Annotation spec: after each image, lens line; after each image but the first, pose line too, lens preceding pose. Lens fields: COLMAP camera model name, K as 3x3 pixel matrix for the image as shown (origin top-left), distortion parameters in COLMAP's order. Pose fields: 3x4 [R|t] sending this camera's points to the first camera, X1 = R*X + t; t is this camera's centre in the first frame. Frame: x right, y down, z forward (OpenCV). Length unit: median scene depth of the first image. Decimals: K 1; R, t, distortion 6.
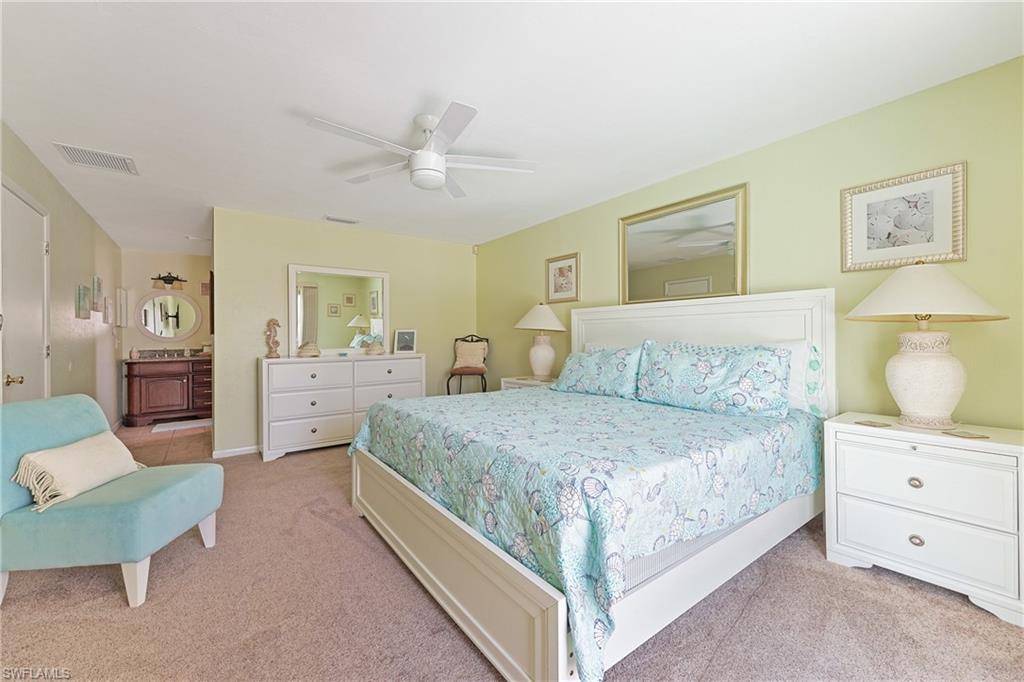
lens RADIAL K [[413.6, 0, 514.7], [0, 413.6, 336.8], [0, 0, 1]] dist [0.010388, -0.002403]
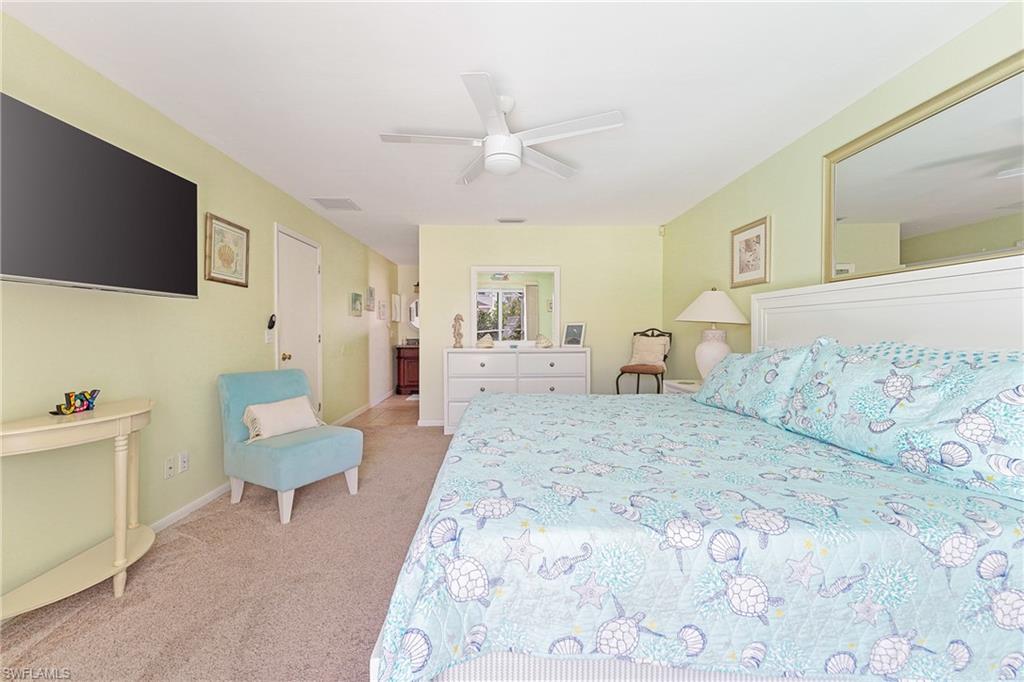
lens RADIAL K [[413.6, 0, 506.5], [0, 413.6, 338.6], [0, 0, 1]] dist [0.010388, -0.002403]
pose [[0.814077, 0.017484, -0.580494, 0.217815], [-0.005462, 0.999733, 0.022451, -0.001819], [0.580732, -0.015106, 0.813955, 0.140446]]
